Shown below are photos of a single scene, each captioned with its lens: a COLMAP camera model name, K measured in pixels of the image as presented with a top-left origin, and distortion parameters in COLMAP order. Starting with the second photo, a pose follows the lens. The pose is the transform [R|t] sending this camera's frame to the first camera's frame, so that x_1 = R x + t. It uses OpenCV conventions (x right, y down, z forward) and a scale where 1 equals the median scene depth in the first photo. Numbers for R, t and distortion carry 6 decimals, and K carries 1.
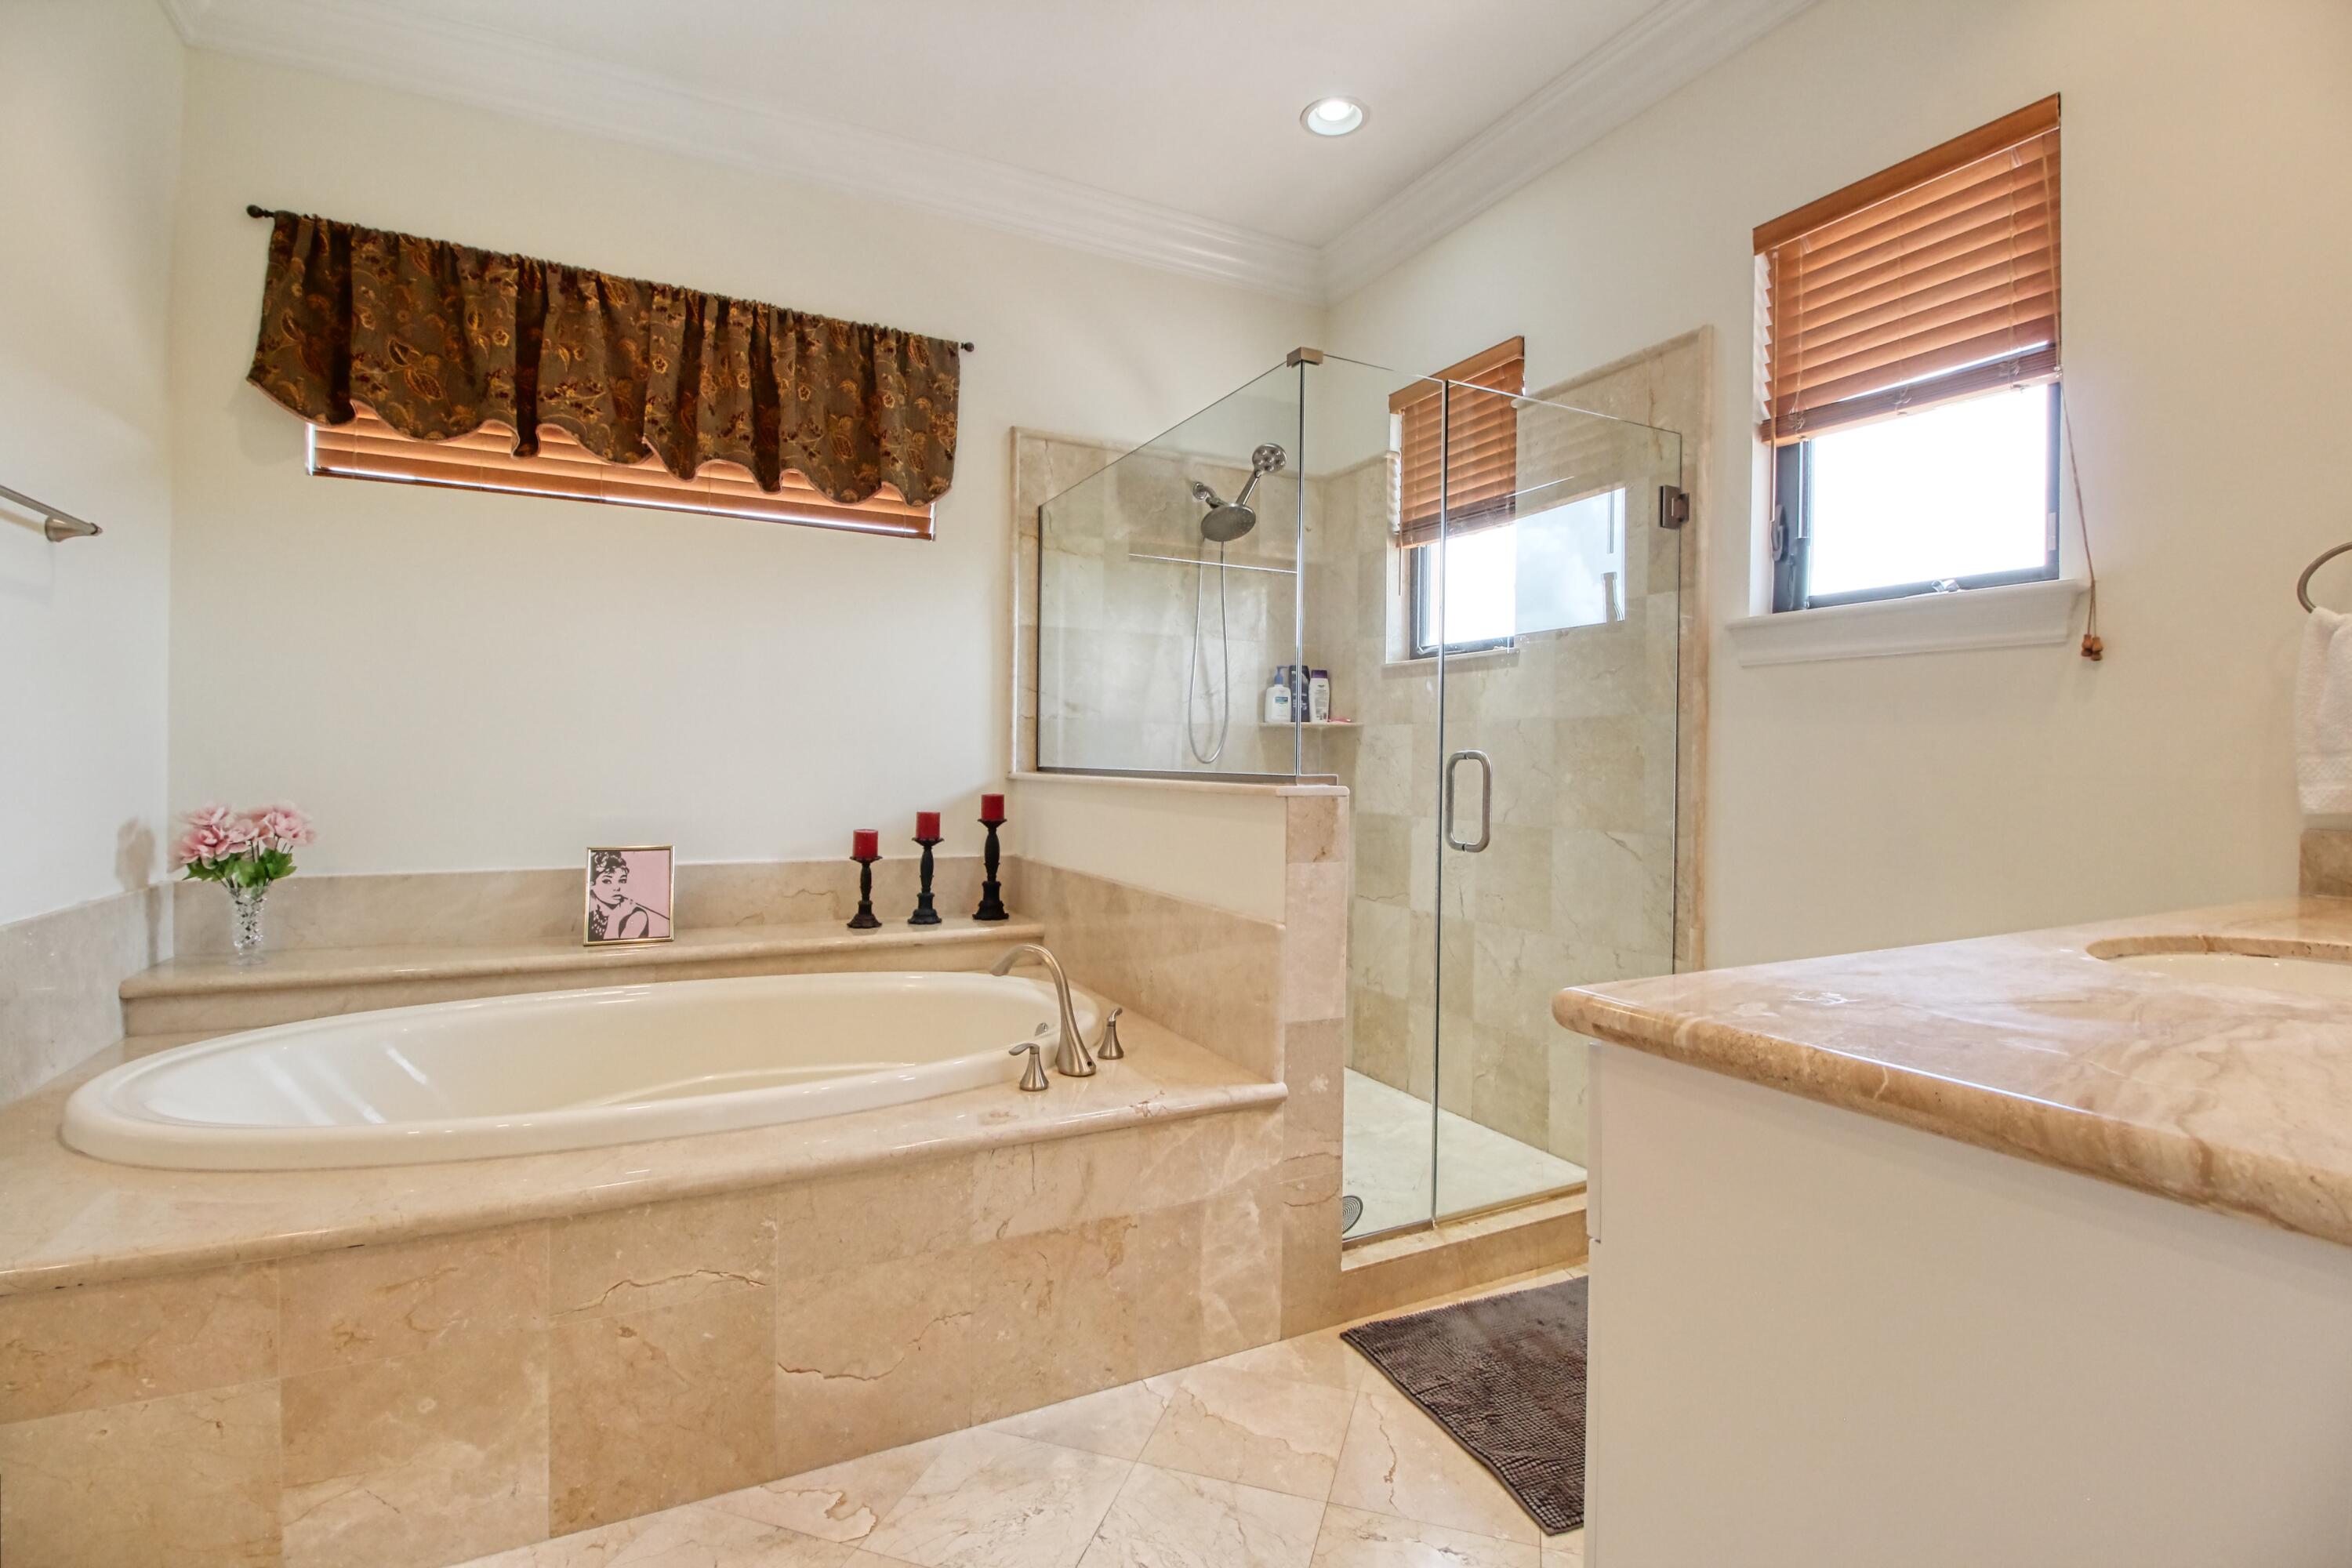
lens RADIAL K [[1071.9, 0, 1174.9], [0, 1071.9, 775.3], [0, 0, 1]] dist [-0.017098, -0.004822]
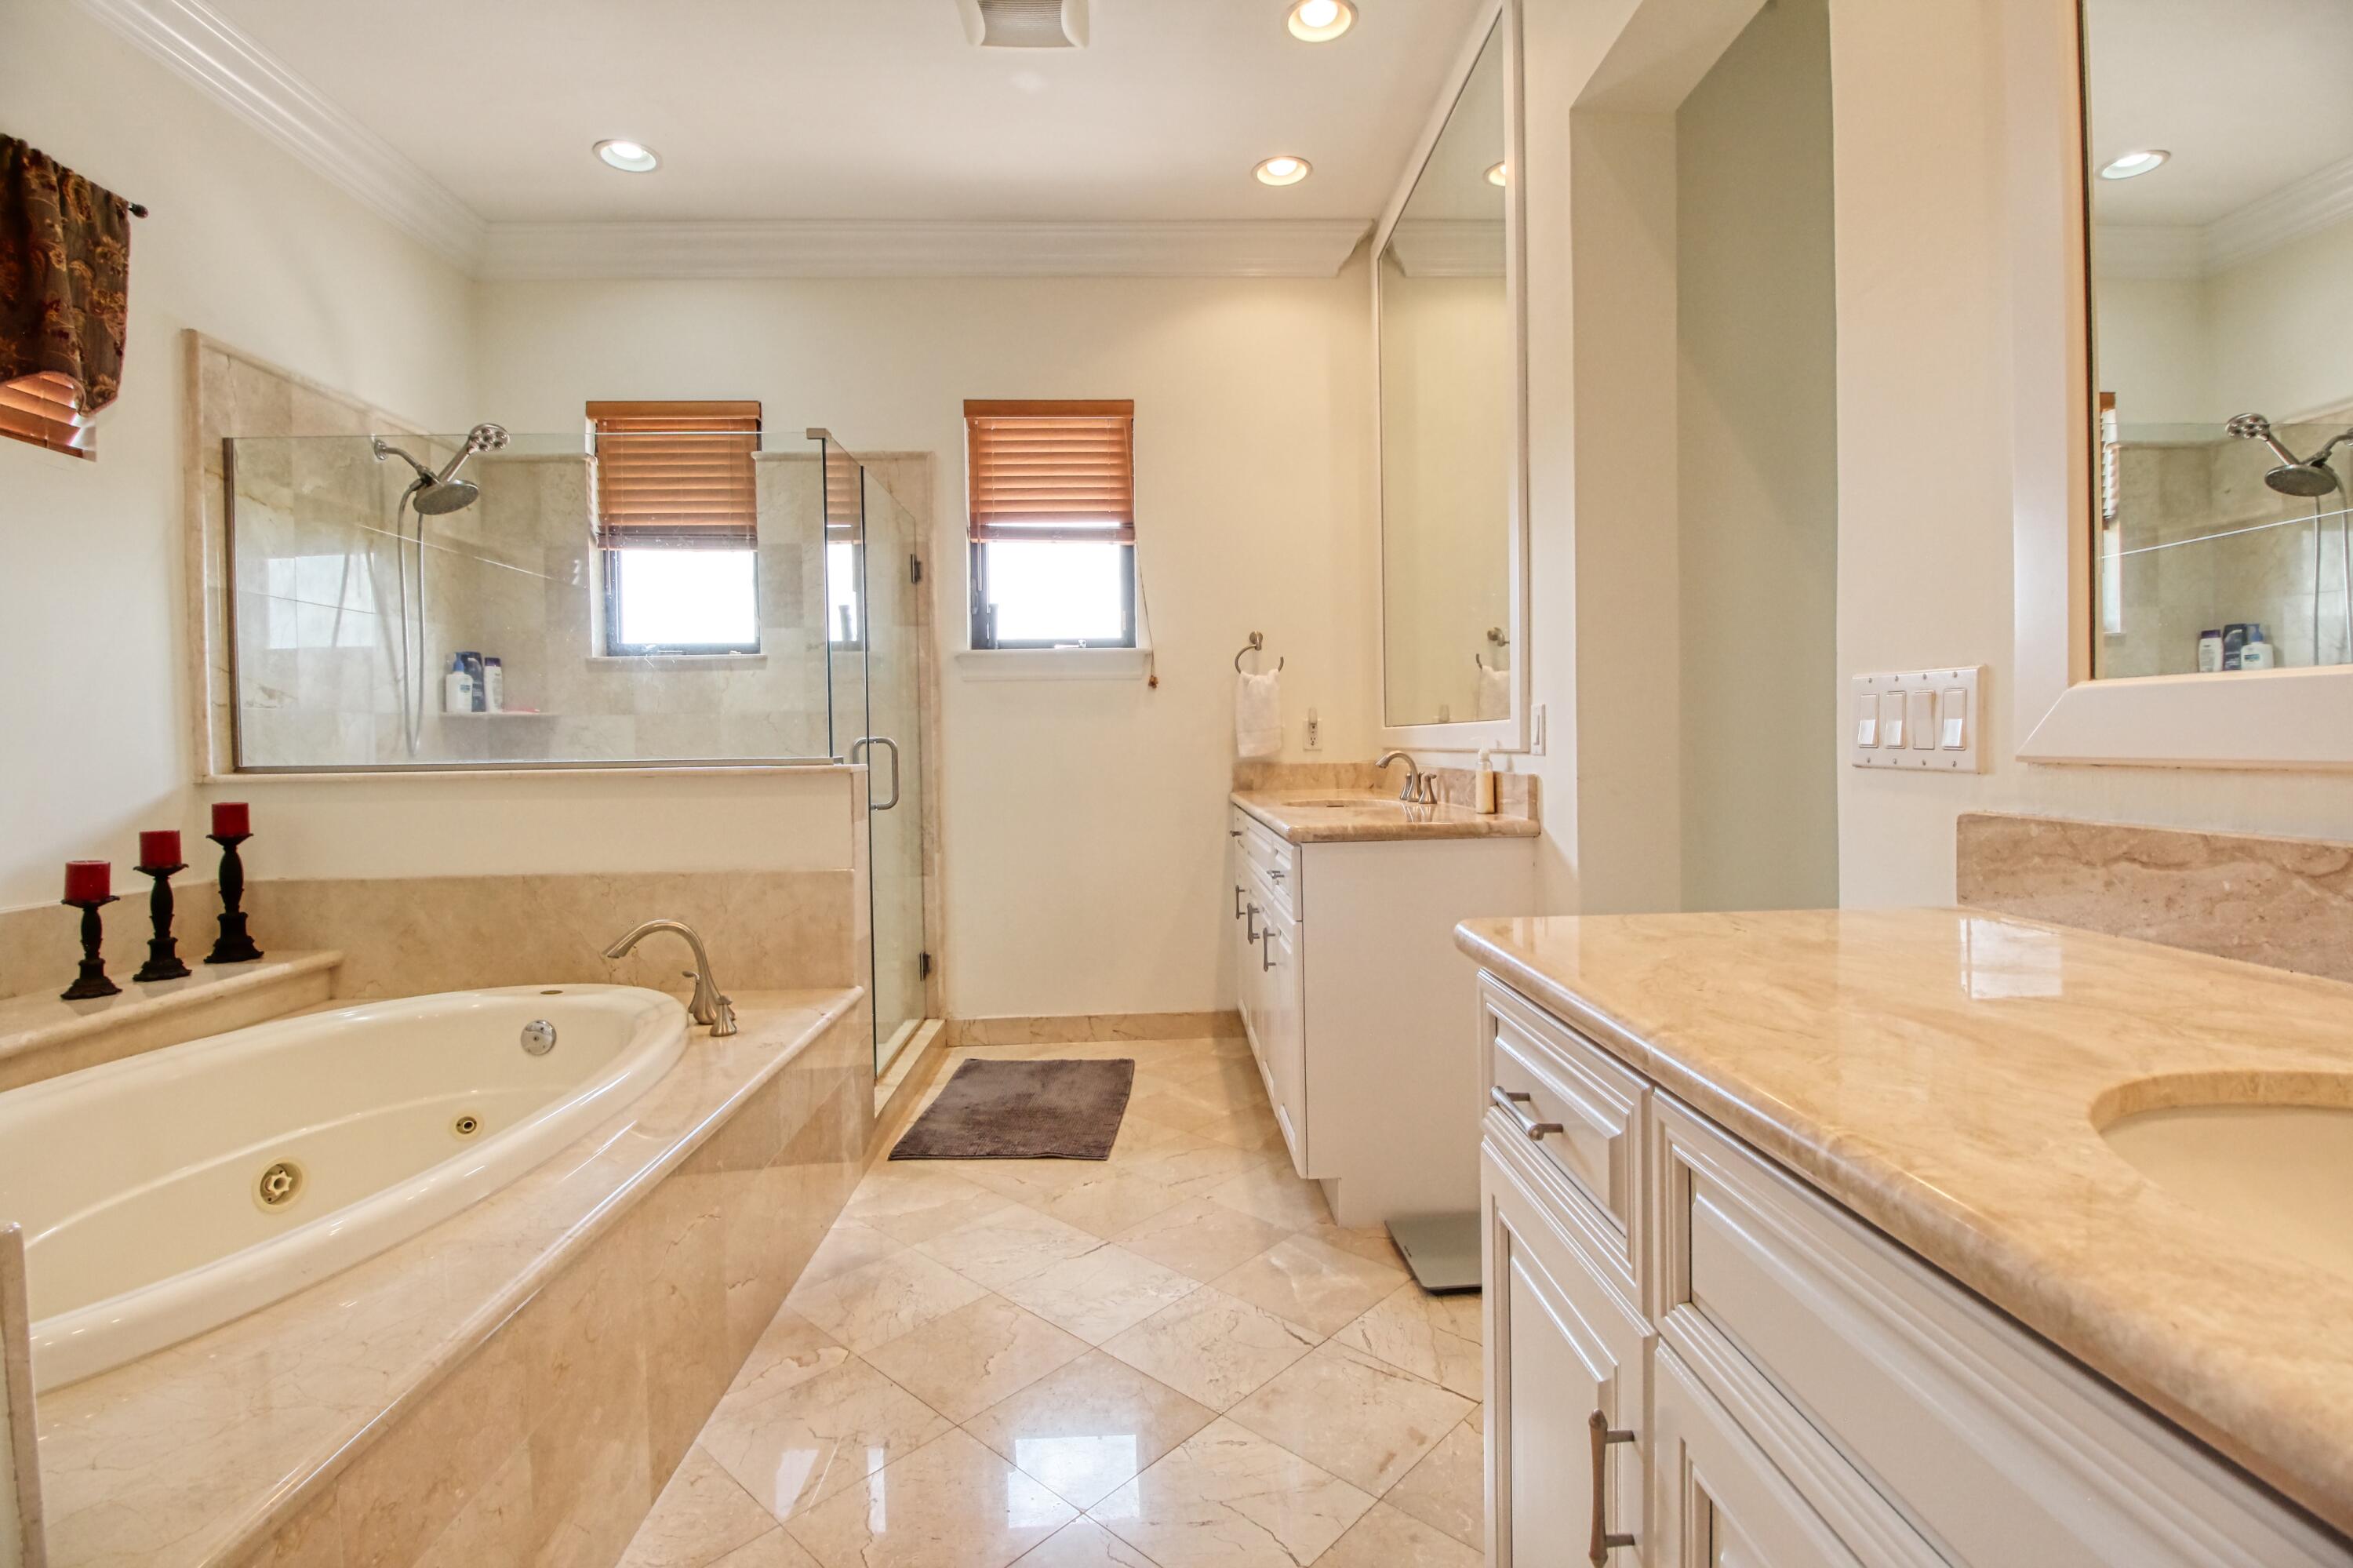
lens RADIAL K [[1072.4, 0, 1182.6], [0, 1072.4, 775.6], [0, 0, 1]] dist [-0.017098, -0.004822]
pose [[0.428760, -0.045998, 0.902247, -0.569068], [0.033453, 0.998826, 0.035024, -0.005789], [-0.902799, 0.015166, 0.429795, 0.030638]]
